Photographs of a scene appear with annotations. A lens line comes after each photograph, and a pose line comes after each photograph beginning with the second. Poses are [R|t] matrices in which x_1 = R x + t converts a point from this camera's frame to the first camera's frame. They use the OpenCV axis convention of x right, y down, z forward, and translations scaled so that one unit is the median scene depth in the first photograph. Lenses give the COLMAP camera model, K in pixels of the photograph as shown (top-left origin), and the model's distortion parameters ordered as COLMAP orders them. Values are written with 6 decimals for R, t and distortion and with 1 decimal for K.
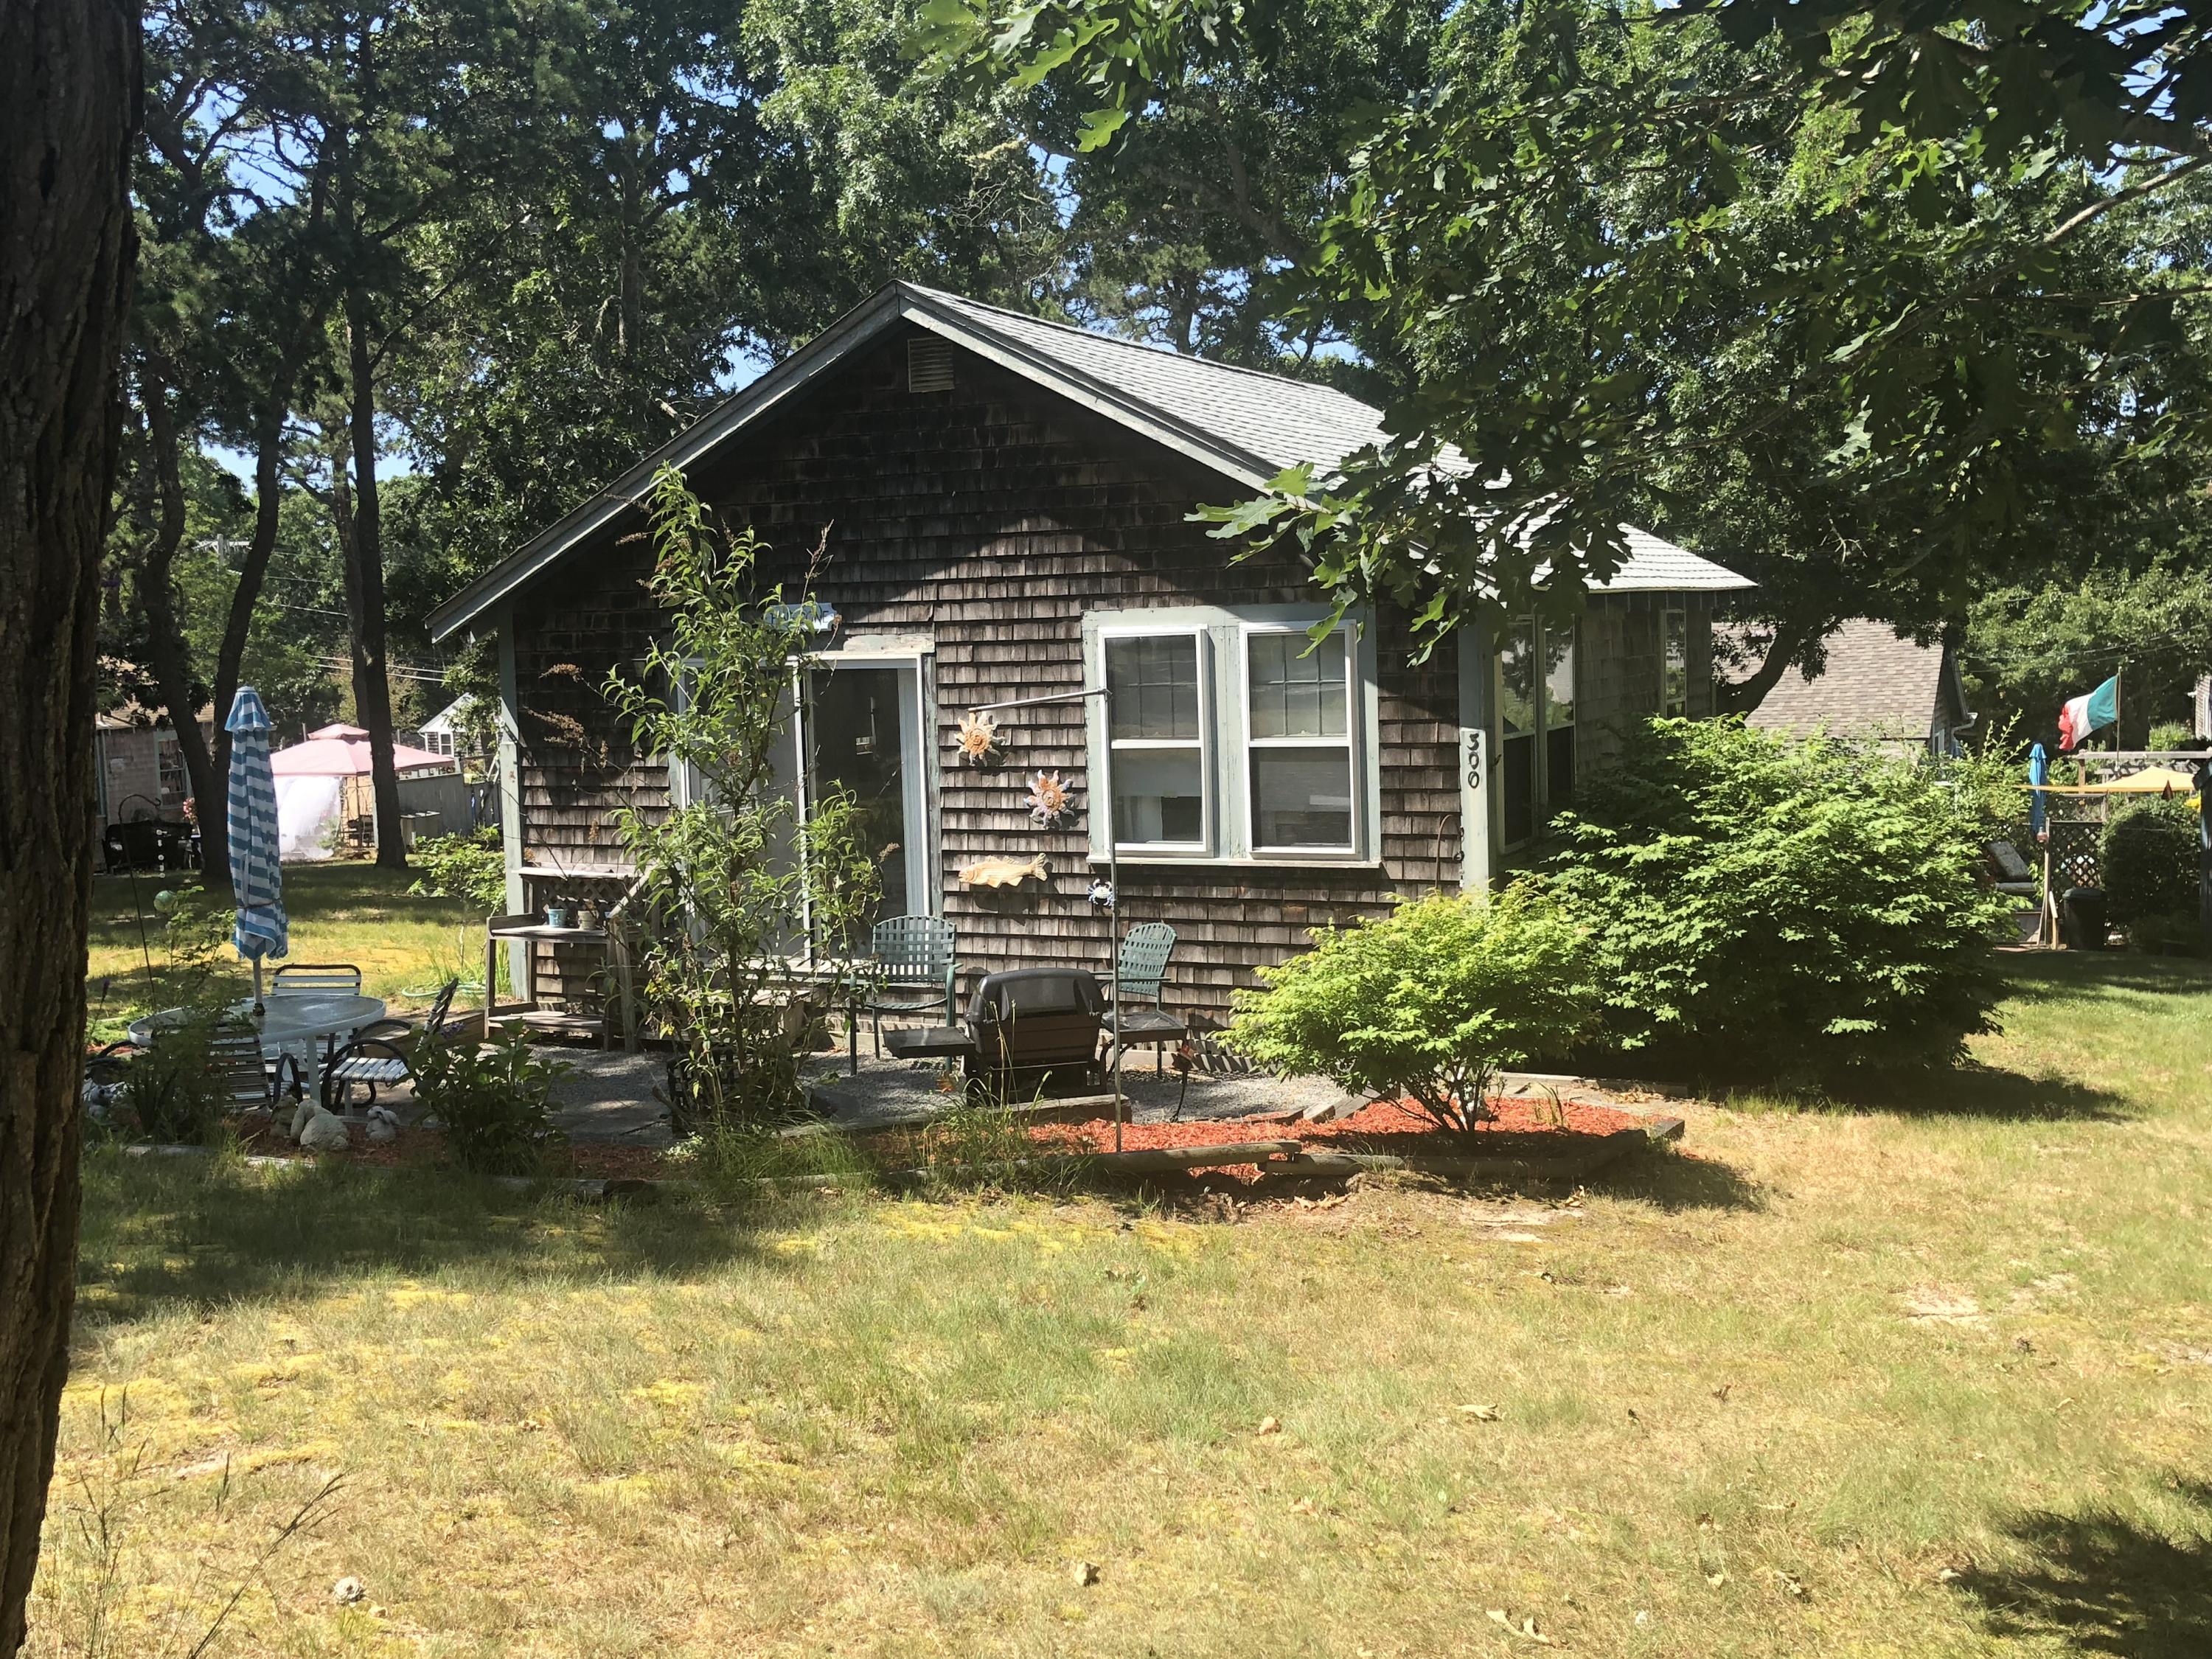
lens RADIAL K [[2257.2, 0, 1106.0], [0, 2257.2, 830.6], [0, 0, 1]] dist [0.007101, 0.015567]
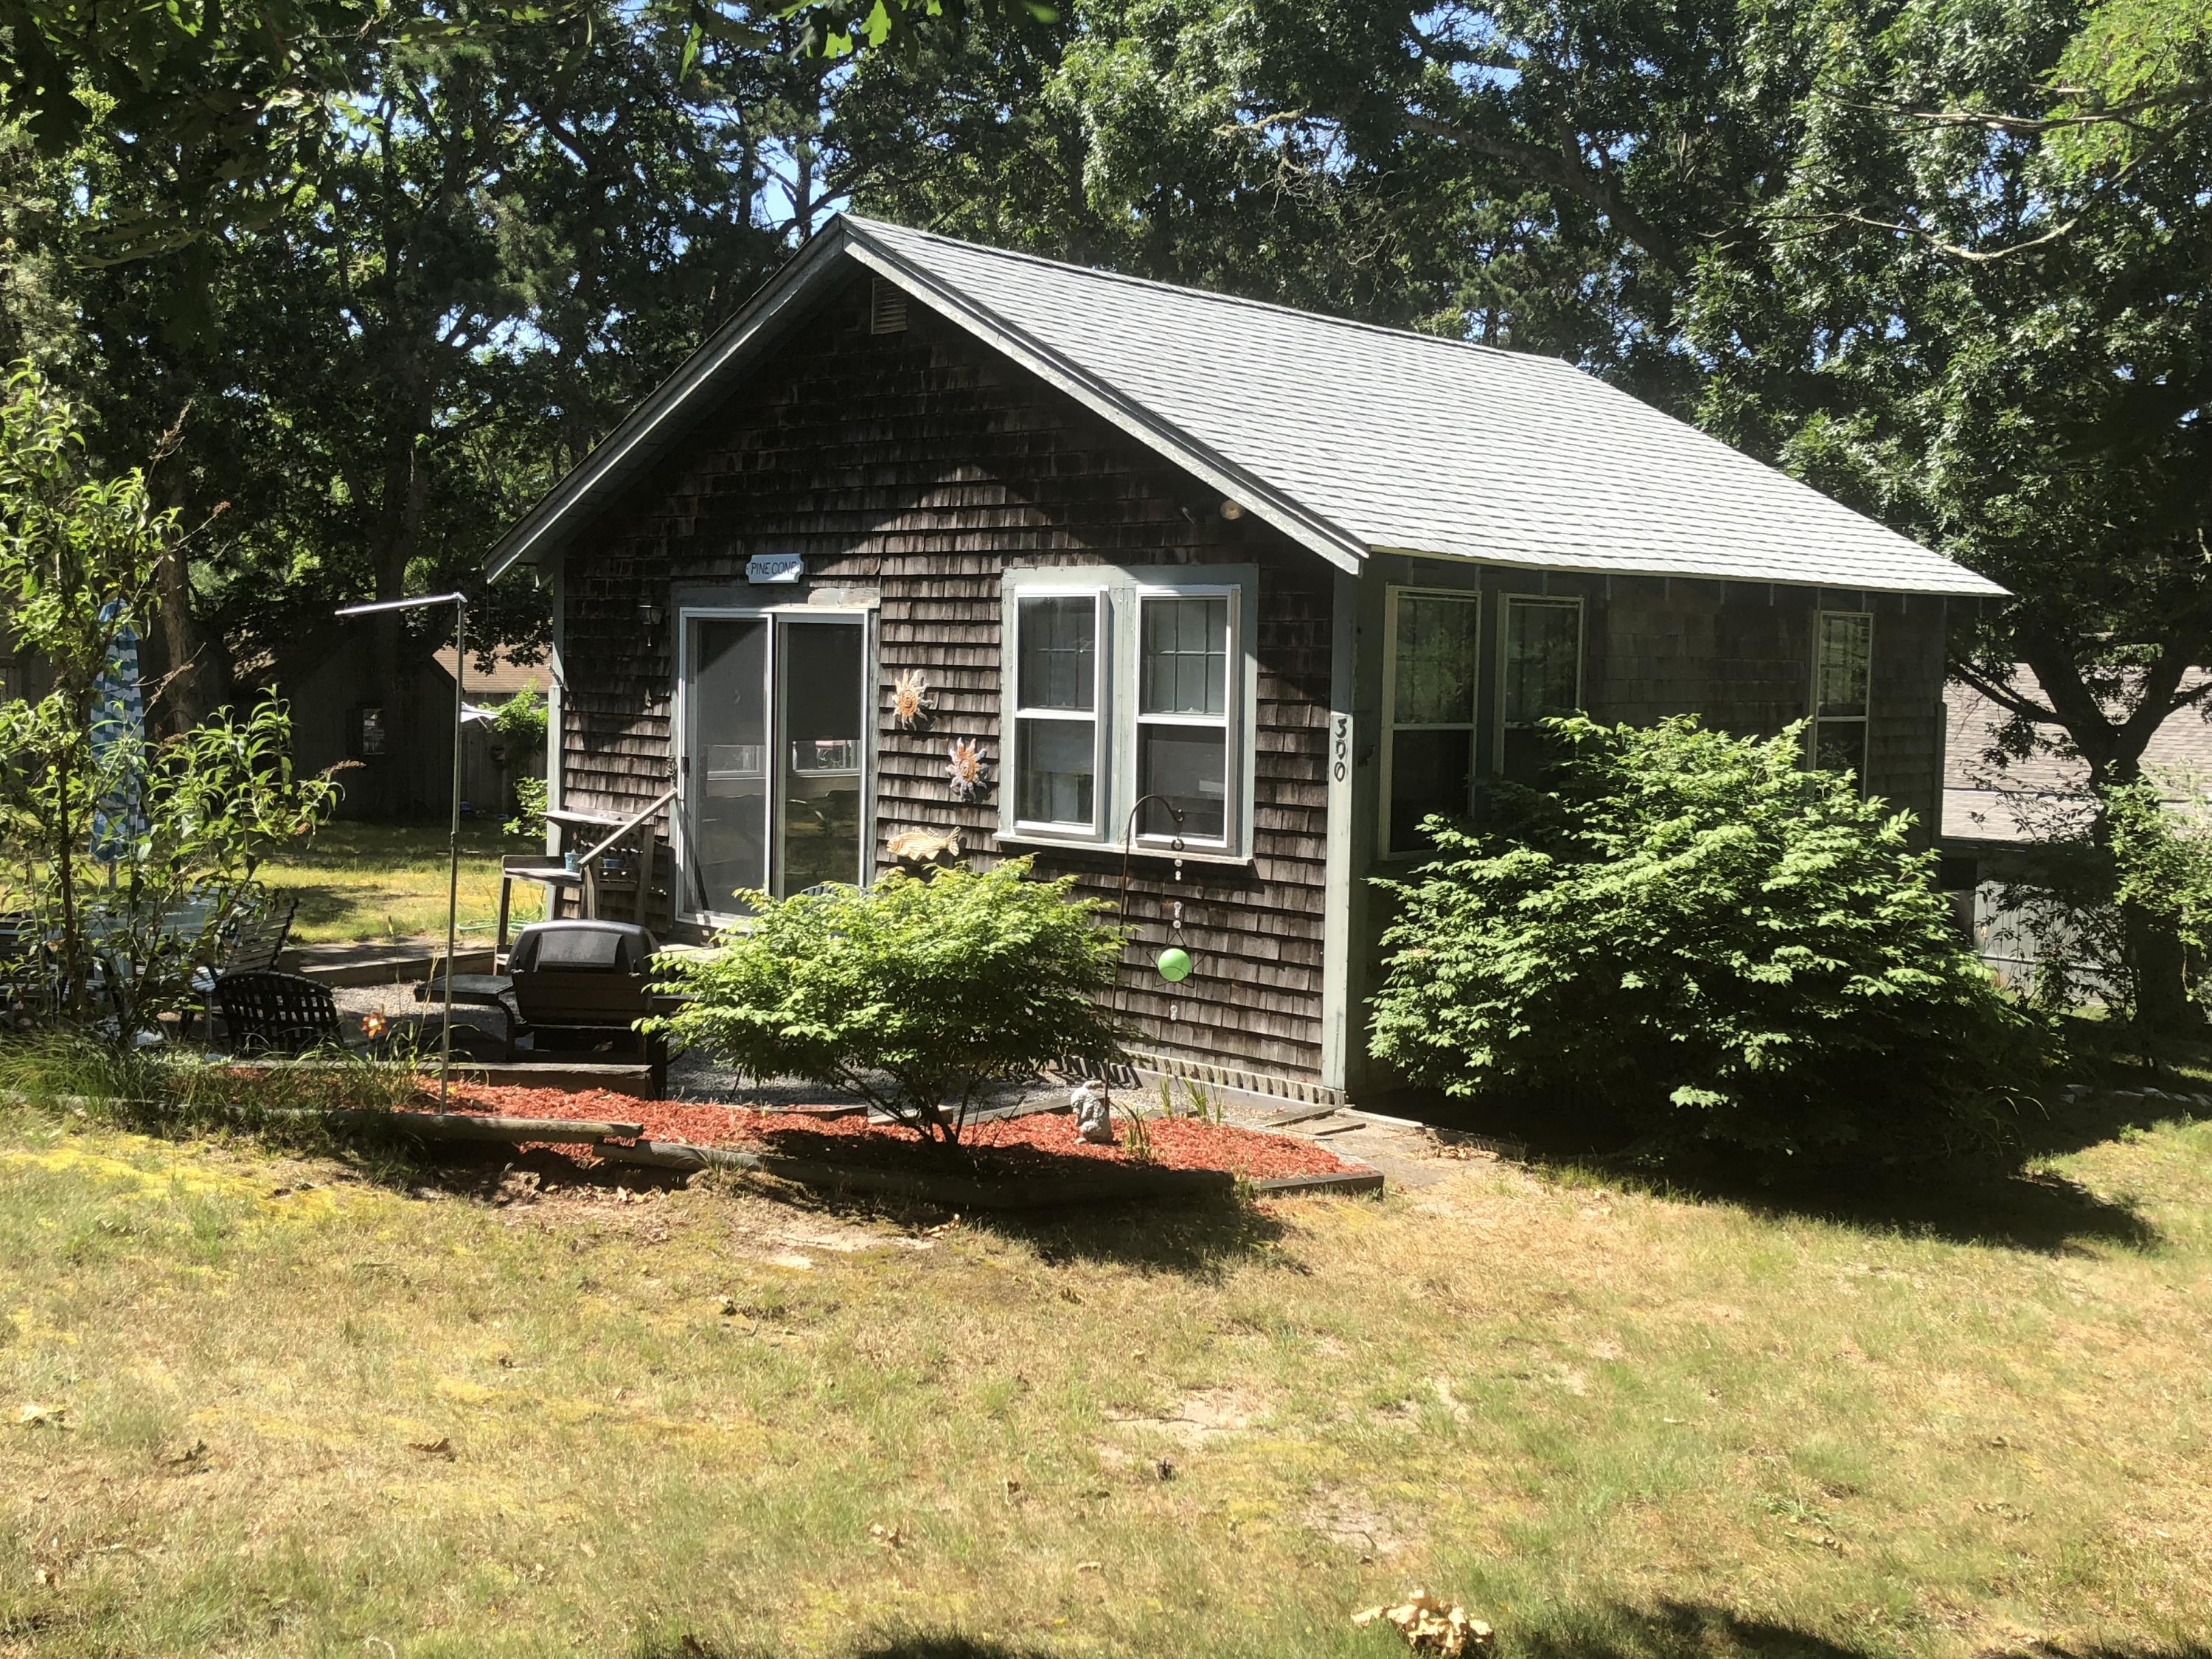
lens RADIAL K [[2253.2, 0, 1106.4], [0, 2253.2, 828.8], [0, 0, 1]] dist [0.010651, -0.176516]
pose [[0.950084, 0.072998, -0.303335, 0.315414], [-0.075757, 0.997123, 0.002676, 0.003683], [0.302657, 0.020437, 0.952880, 0.132476]]
